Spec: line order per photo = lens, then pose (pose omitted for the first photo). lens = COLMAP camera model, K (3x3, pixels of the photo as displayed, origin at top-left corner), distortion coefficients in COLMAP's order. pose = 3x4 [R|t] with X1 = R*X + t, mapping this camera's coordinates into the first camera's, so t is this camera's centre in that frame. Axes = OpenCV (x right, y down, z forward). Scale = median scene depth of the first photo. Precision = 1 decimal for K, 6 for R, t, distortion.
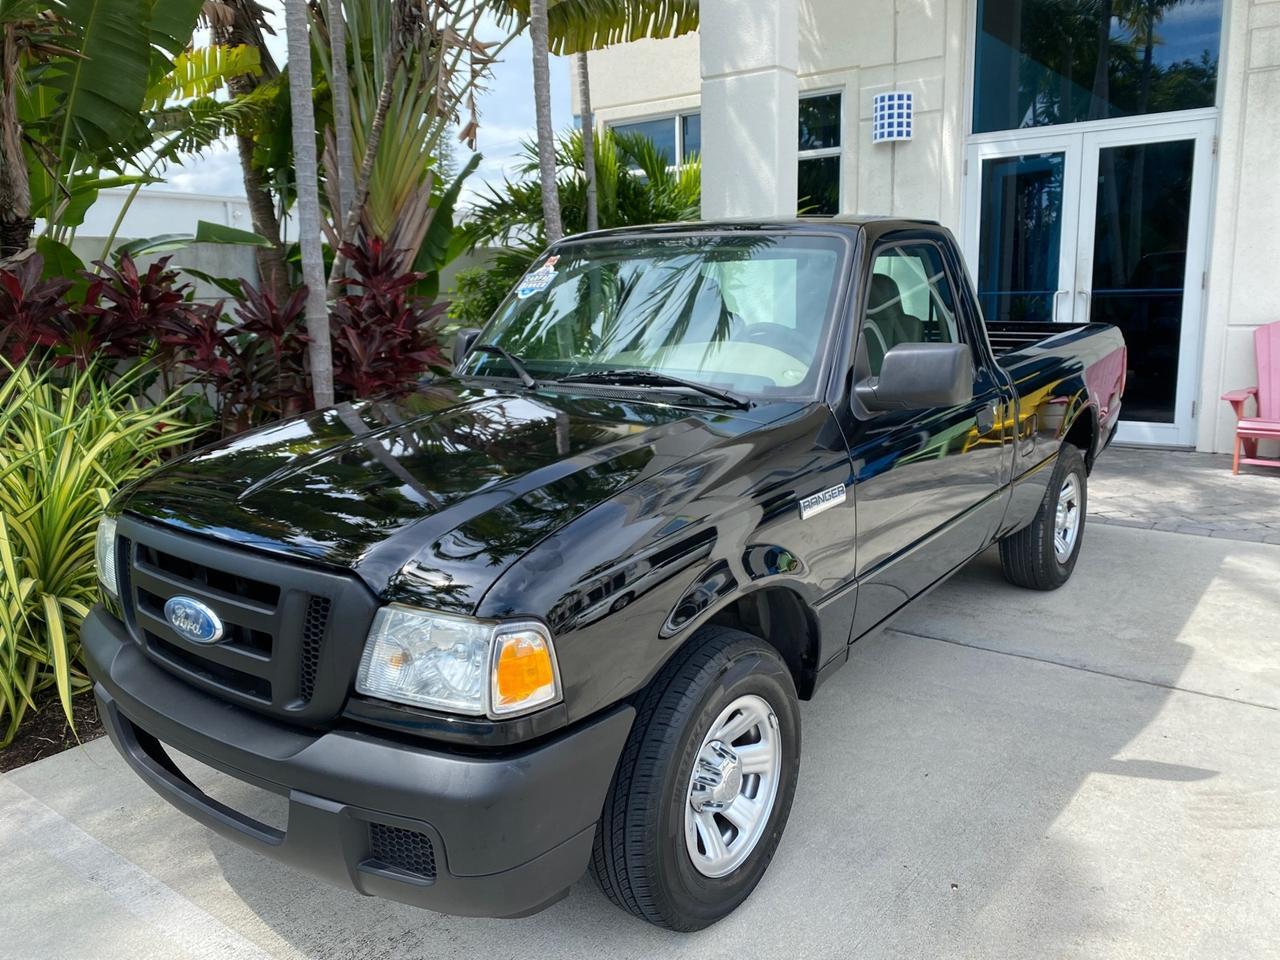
lens RADIAL K [[989.5, 0, 639.7], [0, 989.5, 468.0], [0, 0, 1]] dist [-0.001432, 0.000725]
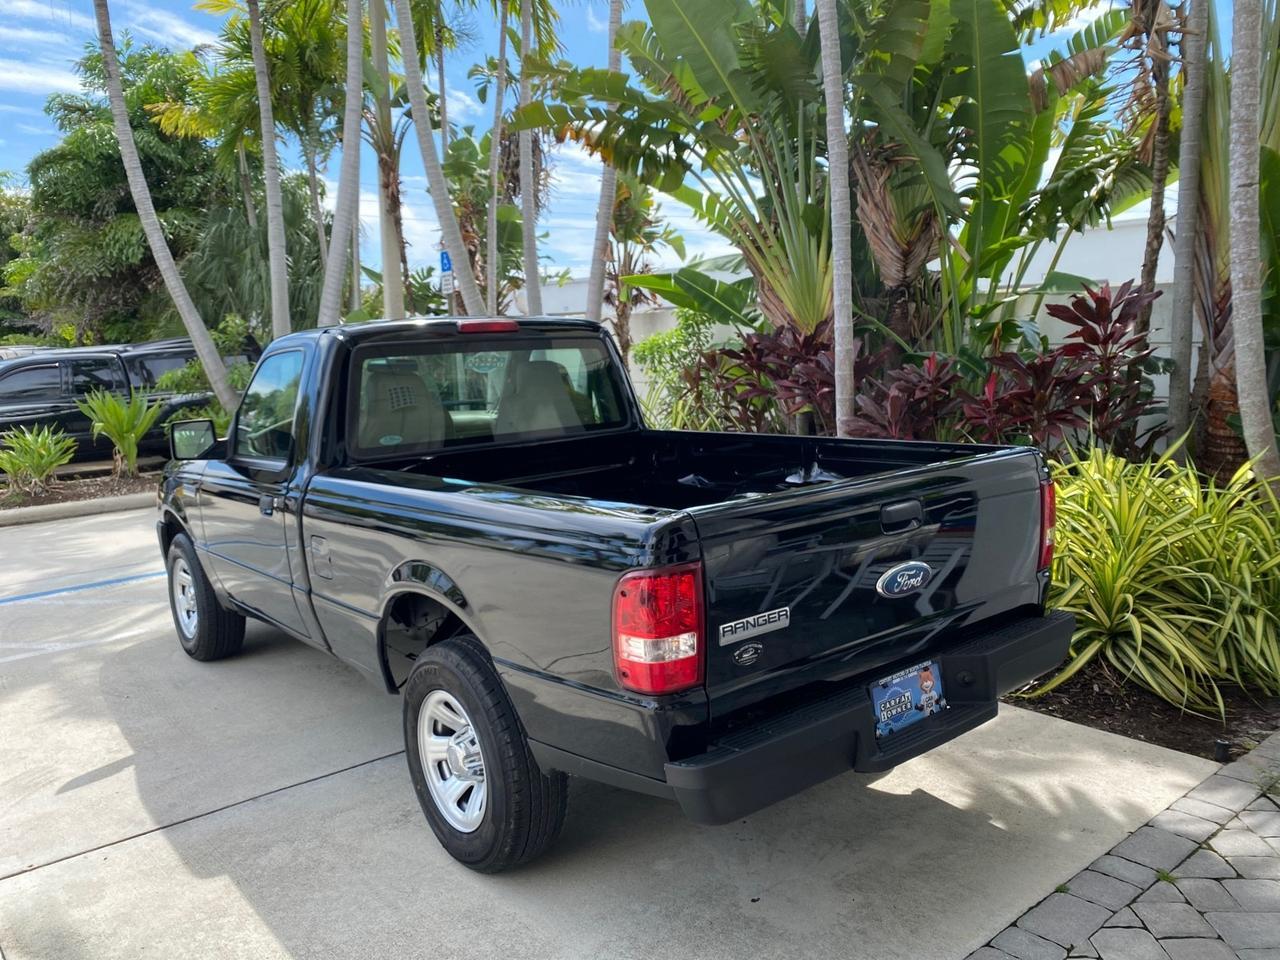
lens RADIAL K [[982.9, 0, 640.4], [0, 982.9, 476.9], [0, 0, 1]] dist [0.011339, -0.005674]
pose [[-0.230077, 0.171267, -0.957983, 0.818870], [-0.143671, 0.967628, 0.207497, -0.233725], [0.962509, 0.185374, -0.198023, 1.001779]]
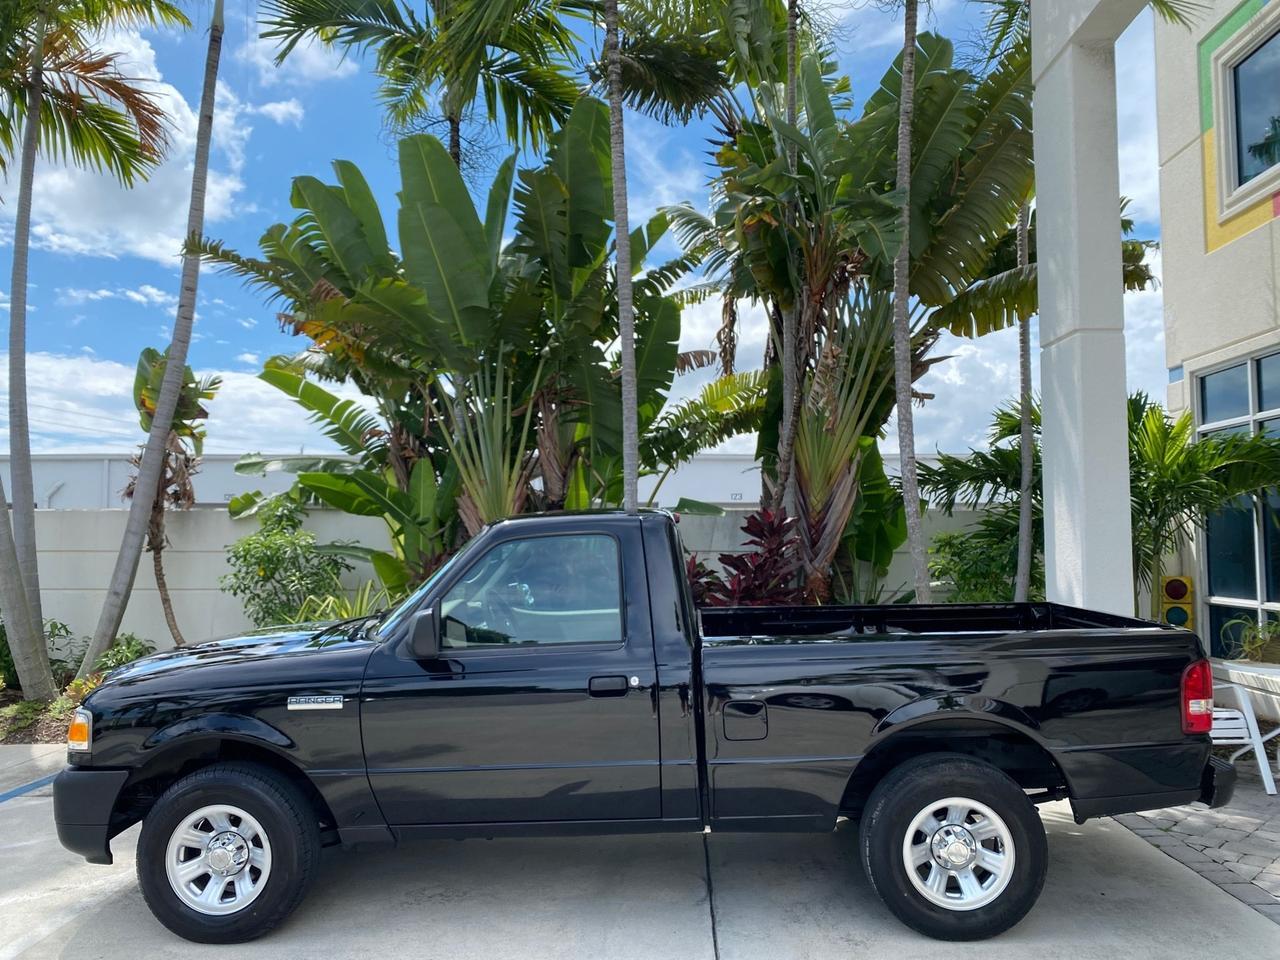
lens RADIAL K [[982.9, 0, 640.4], [0, 982.9, 476.9], [0, 0, 1]] dist [0.011339, -0.005674]
pose [[0.573992, -0.028074, -0.818380, 0.795599], [-0.162891, 0.975524, -0.147713, -0.076233], [0.802496, 0.218092, 0.555370, 0.211827]]
